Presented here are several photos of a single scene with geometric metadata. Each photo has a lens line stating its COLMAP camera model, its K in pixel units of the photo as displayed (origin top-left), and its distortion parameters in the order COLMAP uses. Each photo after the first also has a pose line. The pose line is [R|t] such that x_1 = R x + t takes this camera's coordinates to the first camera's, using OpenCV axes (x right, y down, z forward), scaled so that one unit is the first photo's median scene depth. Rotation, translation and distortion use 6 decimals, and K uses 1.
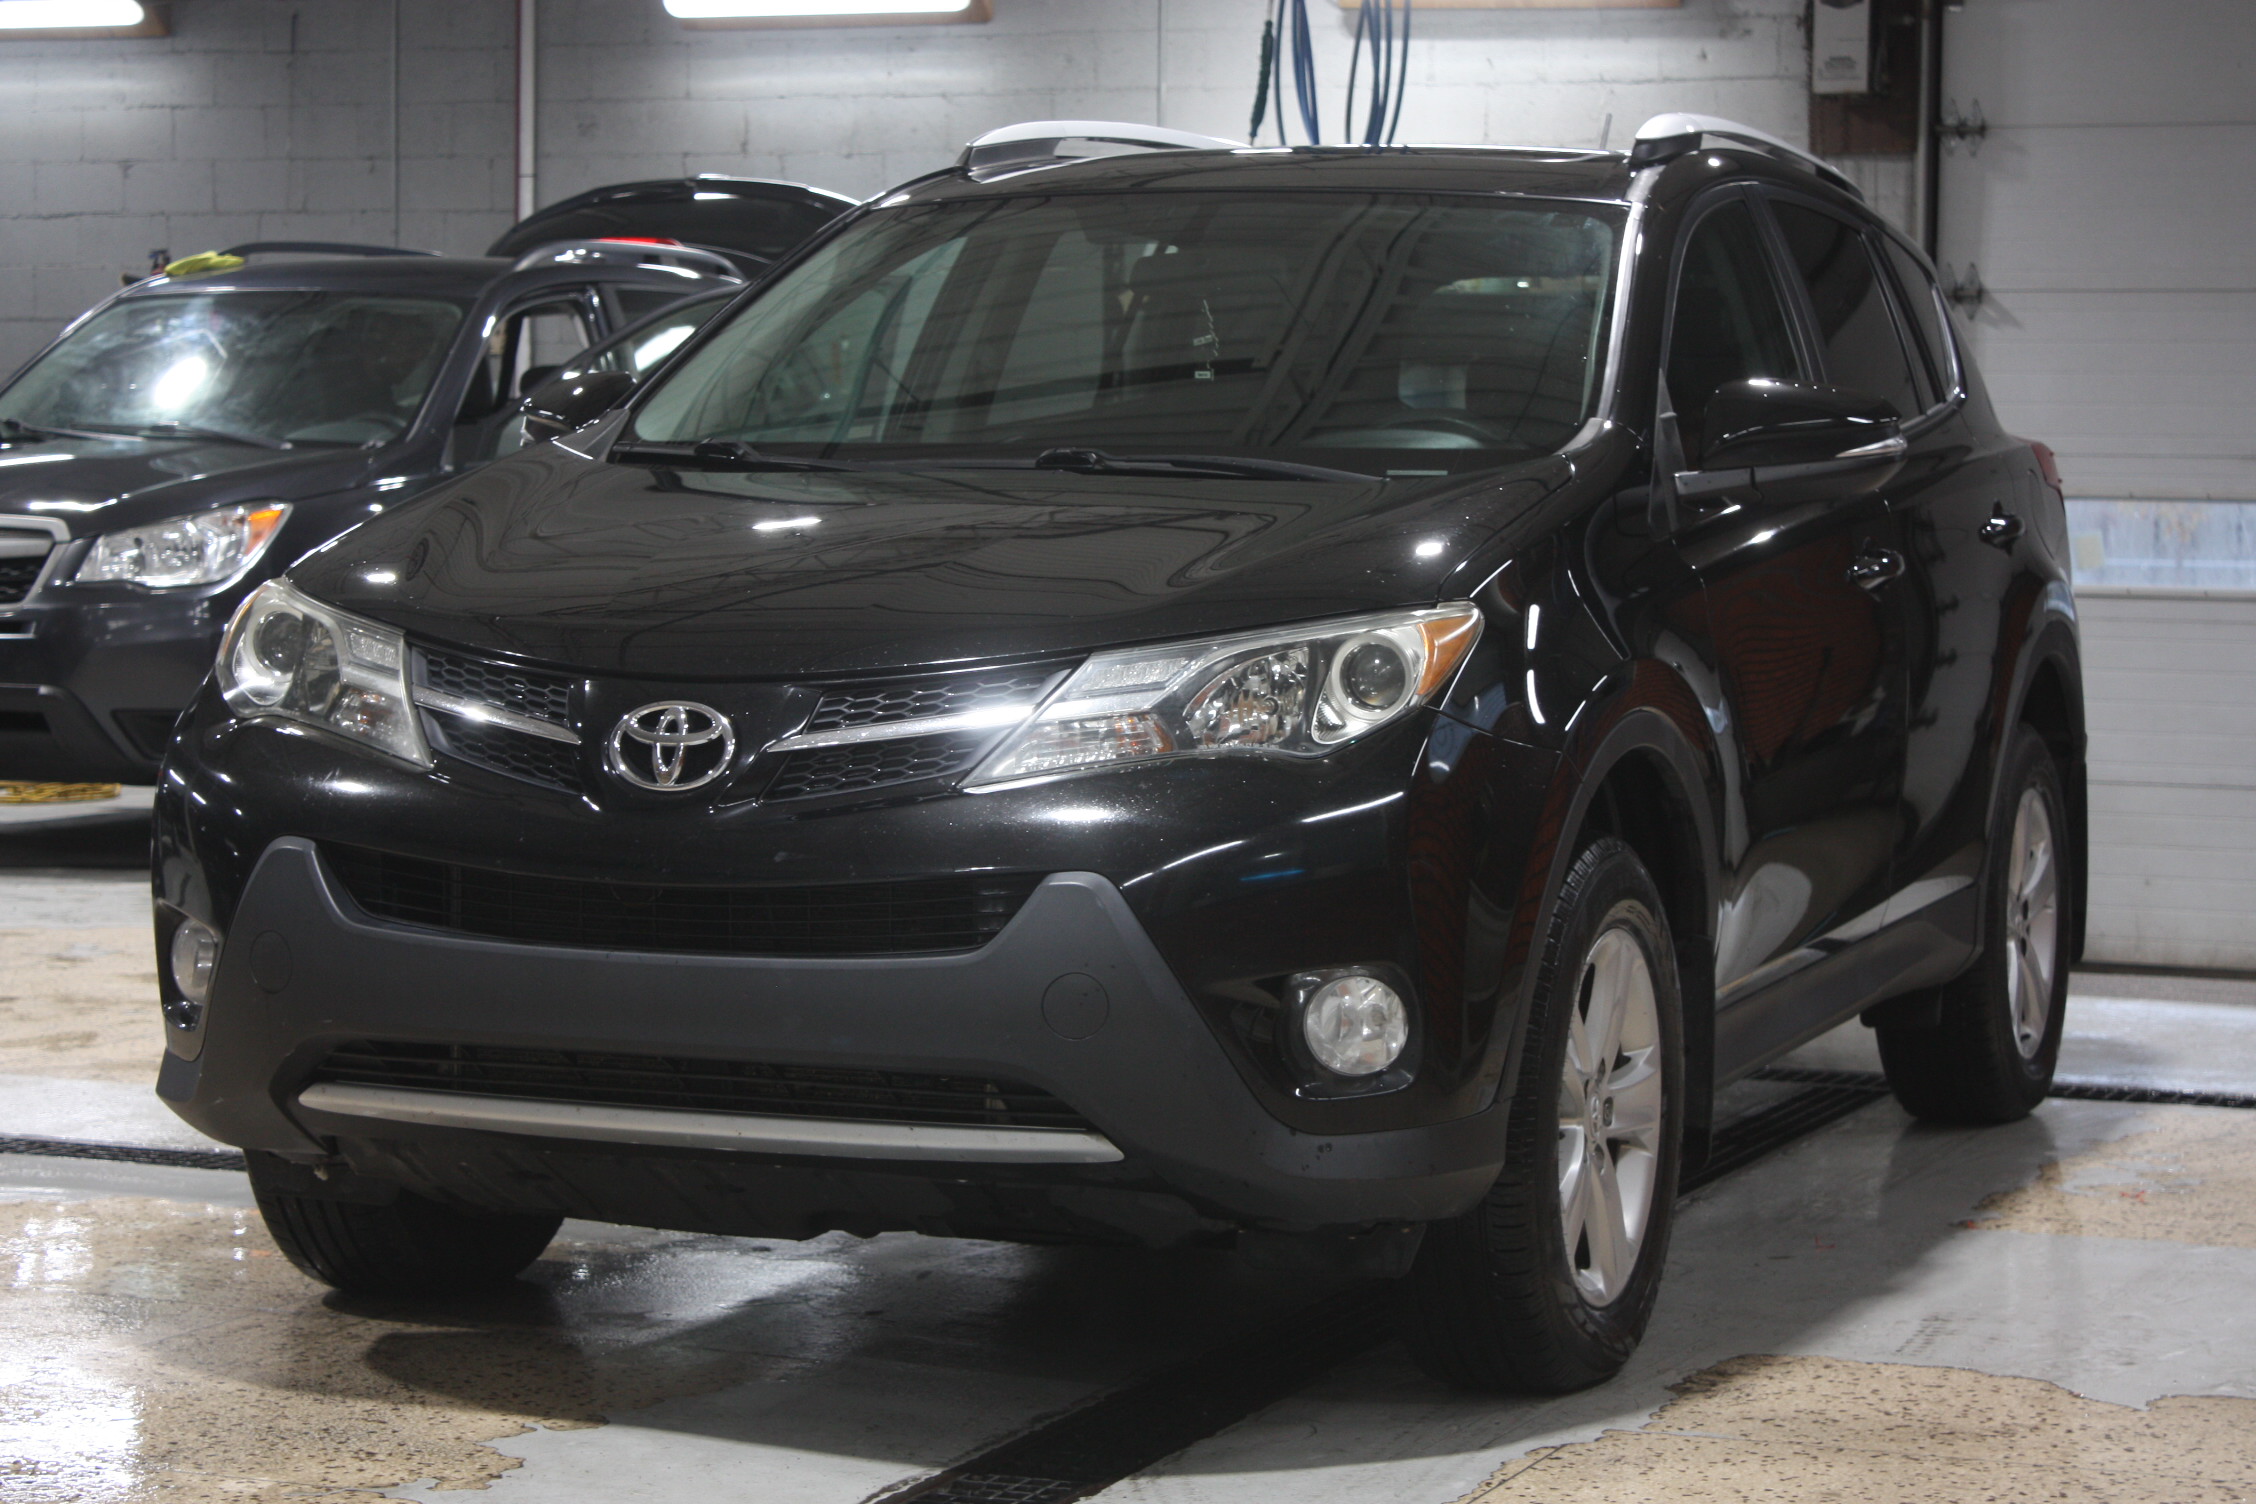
lens RADIAL K [[5062.3, 0, 1128.0], [0, 5062.3, 752.0], [0, 0, 1]] dist [0.116711, -0.643373]
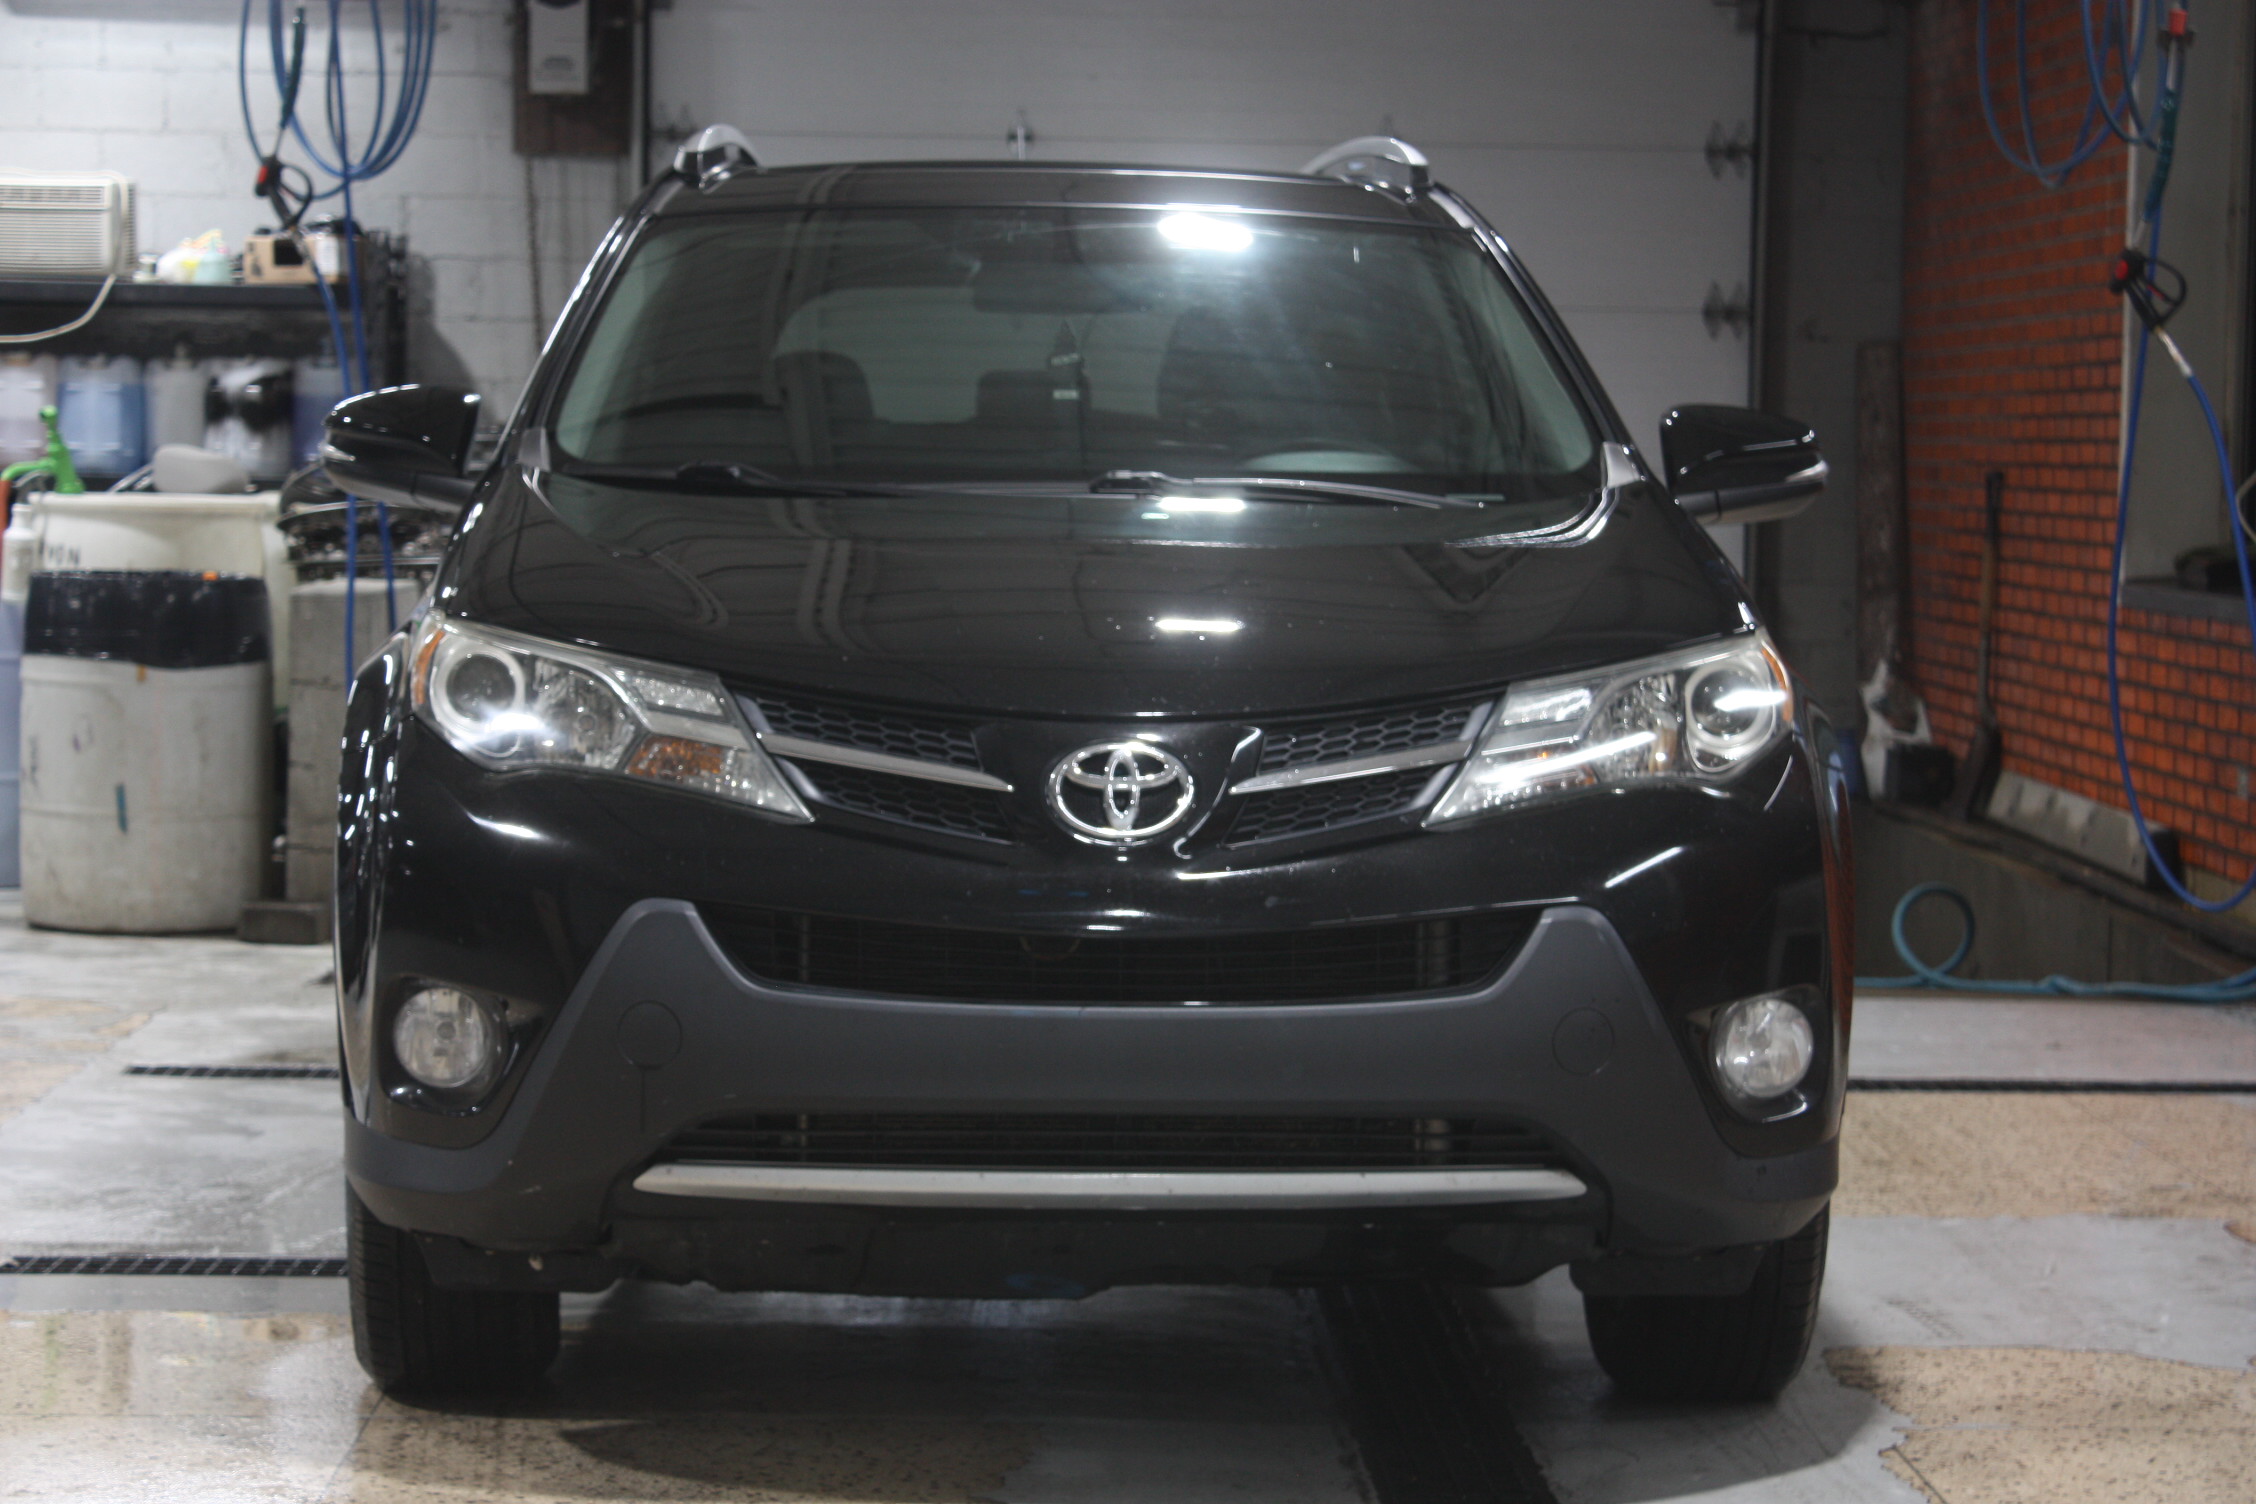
lens RADIAL K [[5062.3, 0, 1128.0], [0, 5062.3, 752.0], [0, 0, 1]] dist [0.116711, -0.643373]
pose [[0.907621, -0.023466, 0.419134, -0.480384], [0.022071, 0.999723, 0.008178, -0.015892], [-0.419210, 0.001828, 0.907888, 0.127377]]
